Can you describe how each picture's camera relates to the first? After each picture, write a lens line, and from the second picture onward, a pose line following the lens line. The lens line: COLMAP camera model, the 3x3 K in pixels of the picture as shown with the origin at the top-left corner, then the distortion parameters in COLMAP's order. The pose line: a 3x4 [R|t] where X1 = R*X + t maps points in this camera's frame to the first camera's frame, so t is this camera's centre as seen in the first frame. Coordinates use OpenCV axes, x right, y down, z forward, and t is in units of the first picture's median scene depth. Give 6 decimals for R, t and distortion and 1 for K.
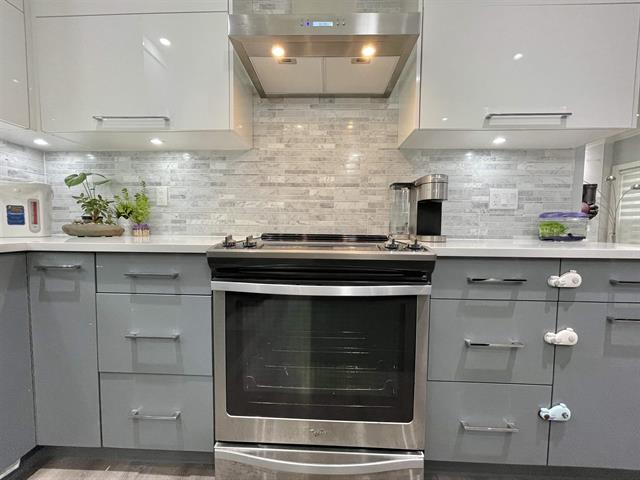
lens RADIAL K [[256.9, 0, 317.8], [0, 256.9, 240.4], [0, 0, 1]] dist [-0.002783, 0.001640]
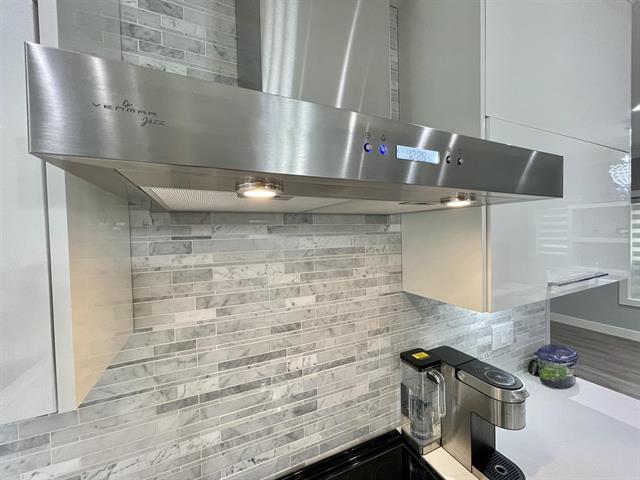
lens RADIAL K [[256.9, 0, 315.2], [0, 256.9, 239.6], [0, 0, 1]] dist [-0.002783, 0.001640]
pose [[0.892376, -0.046357, 0.448905, -0.172753], [0.065116, 0.997528, -0.026433, -0.478794], [-0.446569, 0.052819, 0.893189, 0.501773]]
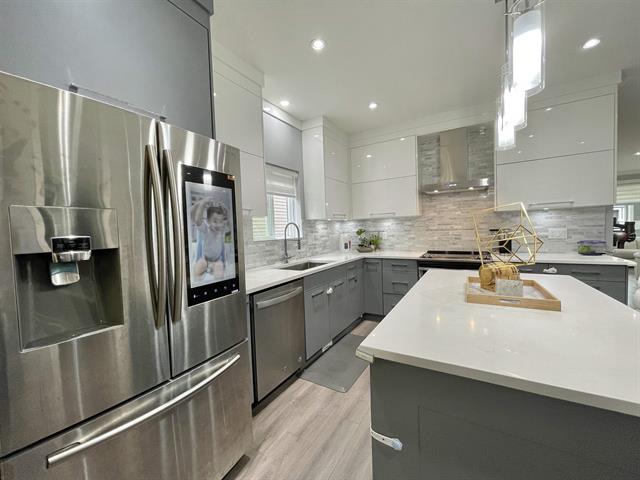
lens RADIAL K [[256.9, 0, 318.2], [0, 256.9, 240.9], [0, 0, 1]] dist [-0.002783, 0.001640]
pose [[0.873184, -0.018816, -0.487028, 0.064018], [0.016458, 0.999823, -0.009120, -0.113879], [0.487114, -0.000052, 0.873339, -1.625629]]
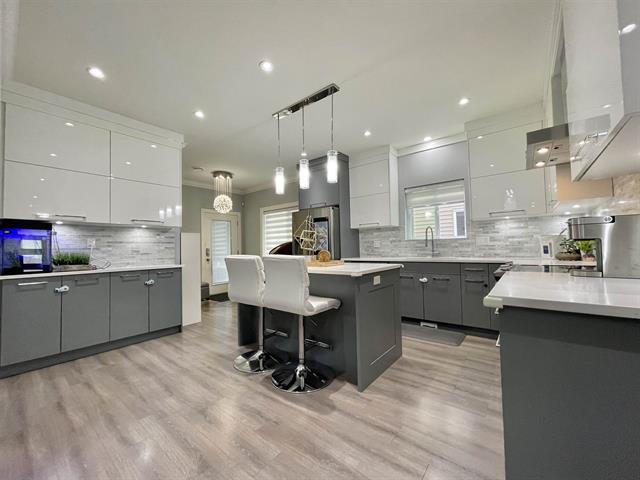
lens RADIAL K [[256.9, 0, 317.0], [0, 256.9, 239.0], [0, 0, 1]] dist [-0.002783, 0.001640]
pose [[-0.592787, -0.024772, -0.804978, 1.648917], [-0.031193, 0.999483, -0.007787, -0.093730], [0.804755, 0.020494, -0.593253, 0.584791]]
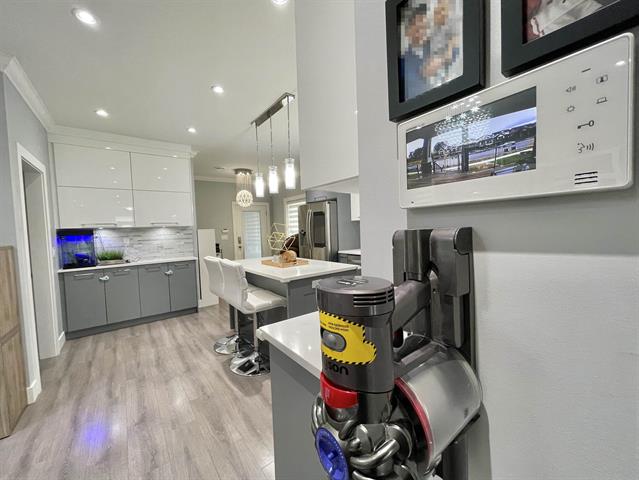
lens RADIAL K [[257.5, 0, 317.4], [0, 257.5, 238.3], [0, 0, 1]] dist [0.001537, 0.000533]
pose [[-0.768915, 0.045692, -0.637716, 1.257622], [-0.009091, 0.996561, 0.082365, -0.288718], [0.639286, 0.069129, -0.765855, 1.186212]]
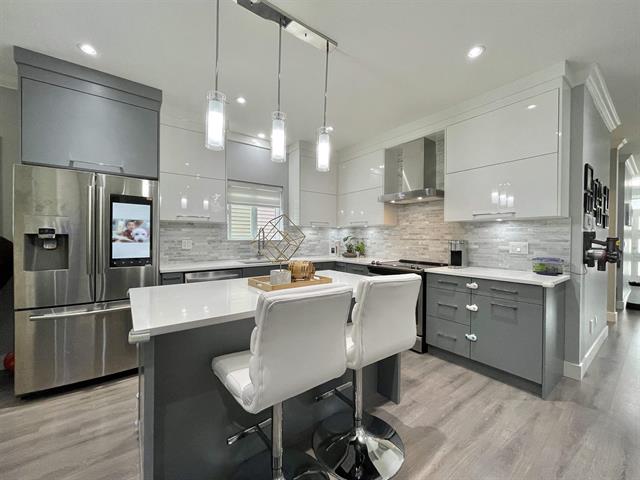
lens RADIAL K [[256.9, 0, 318.2], [0, 256.9, 239.7], [0, 0, 1]] dist [-0.002783, 0.001640]
pose [[0.628413, -0.000342, -0.777880, 1.203303], [-0.044807, 0.998324, -0.036636, -0.090522], [0.776588, 0.057877, 0.627344, -1.150349]]
